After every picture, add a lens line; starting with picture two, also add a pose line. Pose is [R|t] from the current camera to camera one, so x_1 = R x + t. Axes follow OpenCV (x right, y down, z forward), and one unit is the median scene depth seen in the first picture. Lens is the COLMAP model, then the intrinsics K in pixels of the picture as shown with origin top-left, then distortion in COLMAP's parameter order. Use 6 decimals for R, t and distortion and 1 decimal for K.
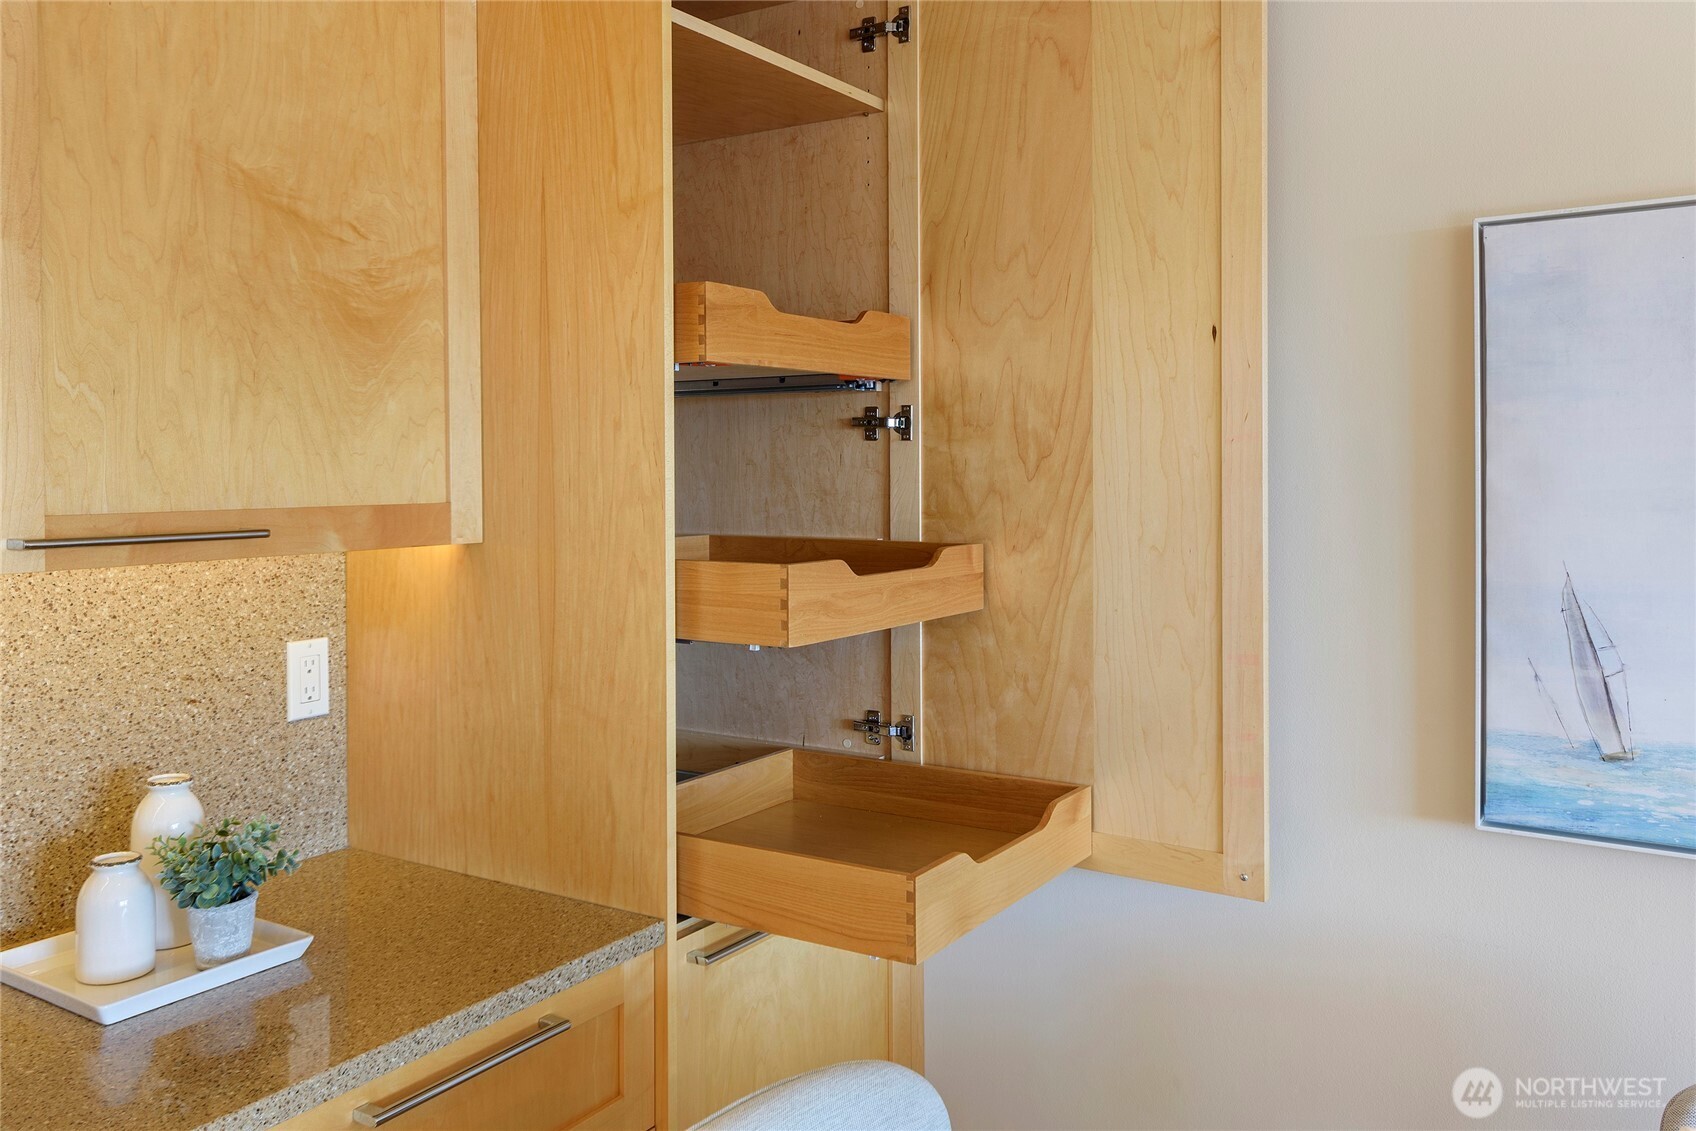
lens RADIAL K [[1369.9, 0, 811.4], [0, 1369.9, 473.7], [0, 0, 1]] dist [0.013122, 0.002208]
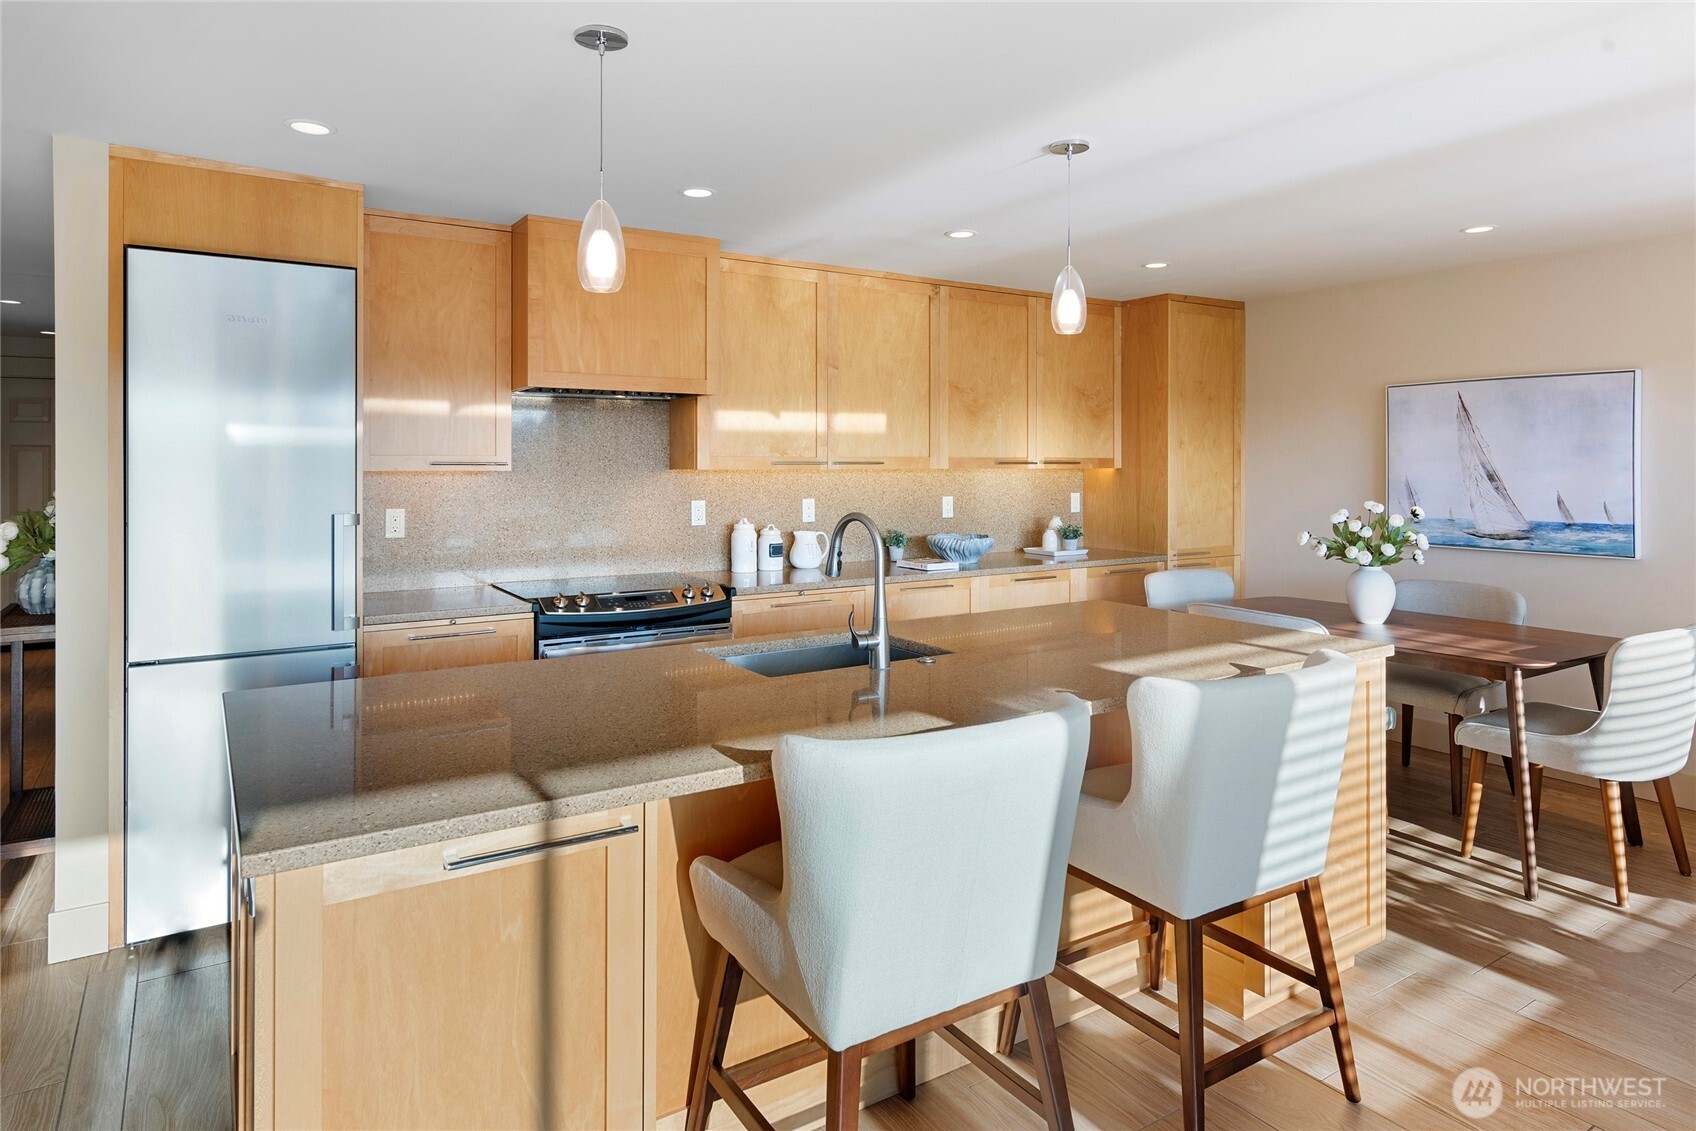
lens RADIAL K [[997.7, 0, 851.2], [0, 997.7, 466.8], [0, 0, 1]] dist [-0.000126, -0.000771]
pose [[0.915265, 0.006630, -0.402799, 0.243336], [-0.007848, 0.999968, -0.001374, 0.062003], [0.402777, 0.004419, 0.915288, -2.260188]]
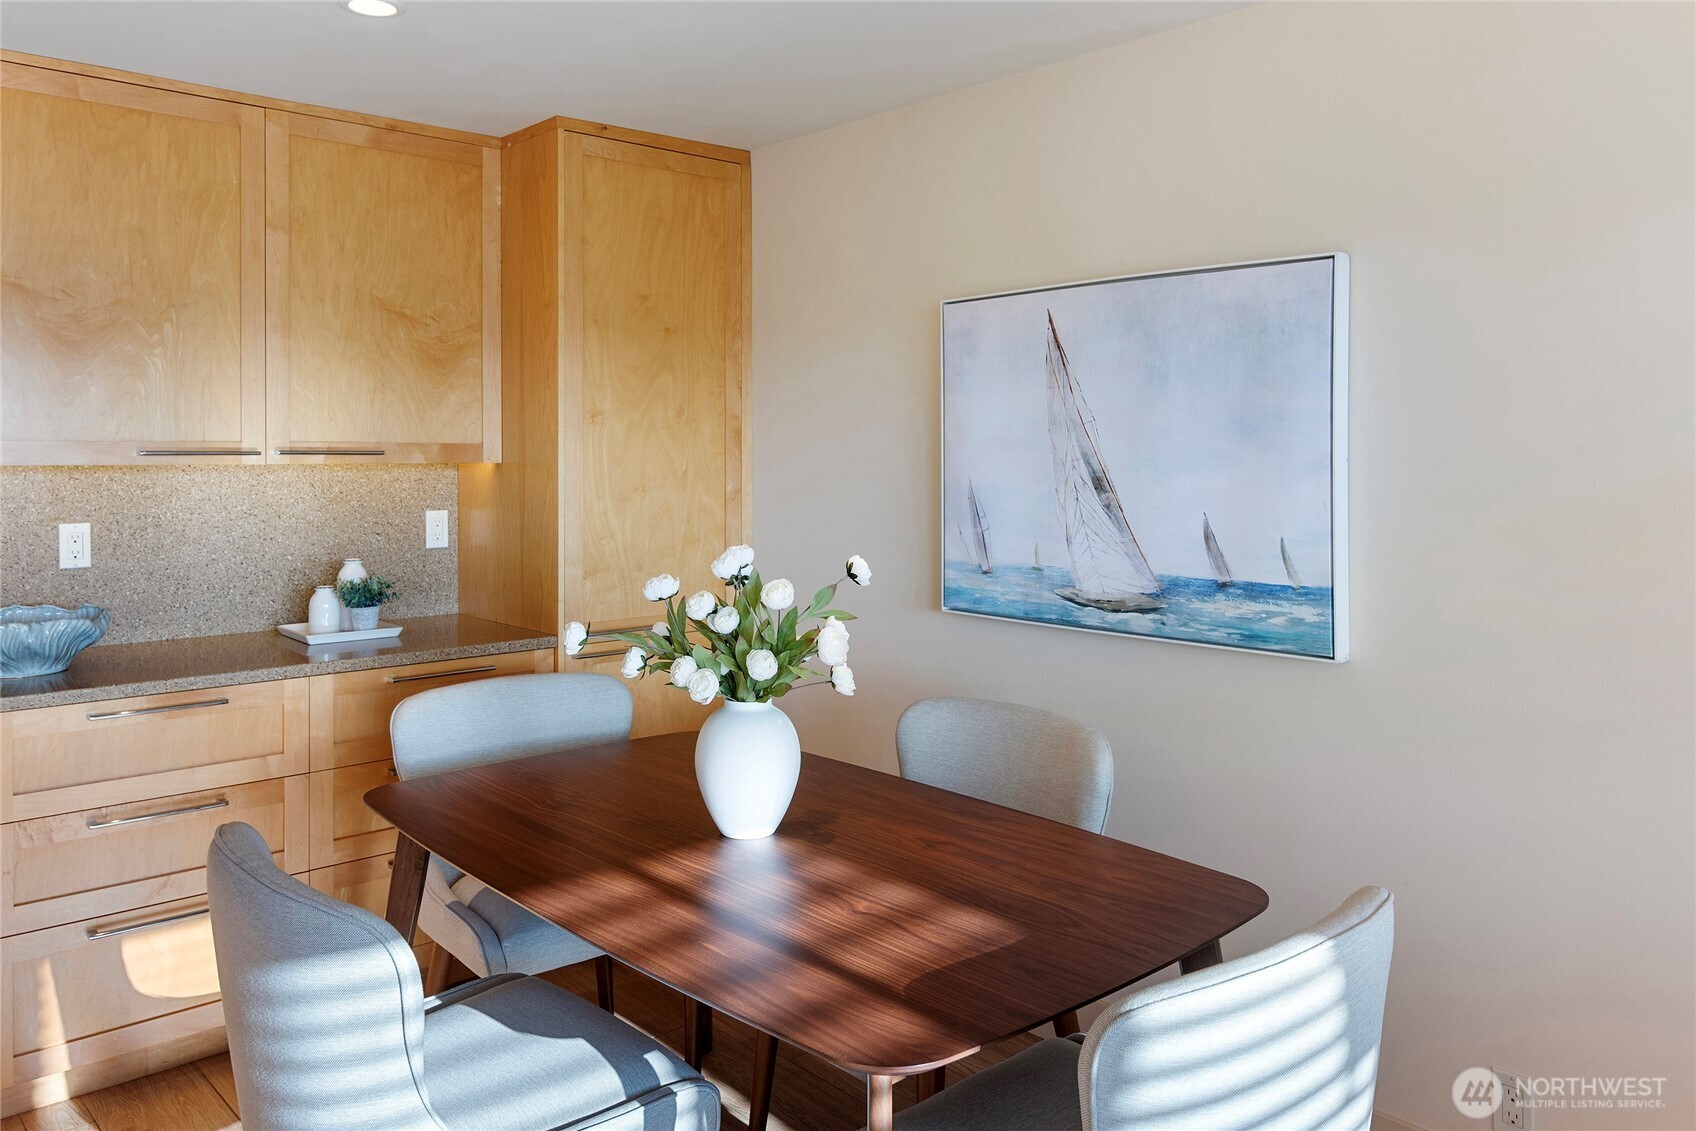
lens RADIAL K [[1235.8, 0, 846.3], [0, 1235.8, 457.0], [0, 0, 1]] dist [-0.007635, -0.001399]
pose [[0.968324, 0.007897, -0.249571, 0.819813], [-0.008803, 0.999958, -0.002513, 0.045202], [0.249540, 0.004630, 0.968353, -0.772901]]
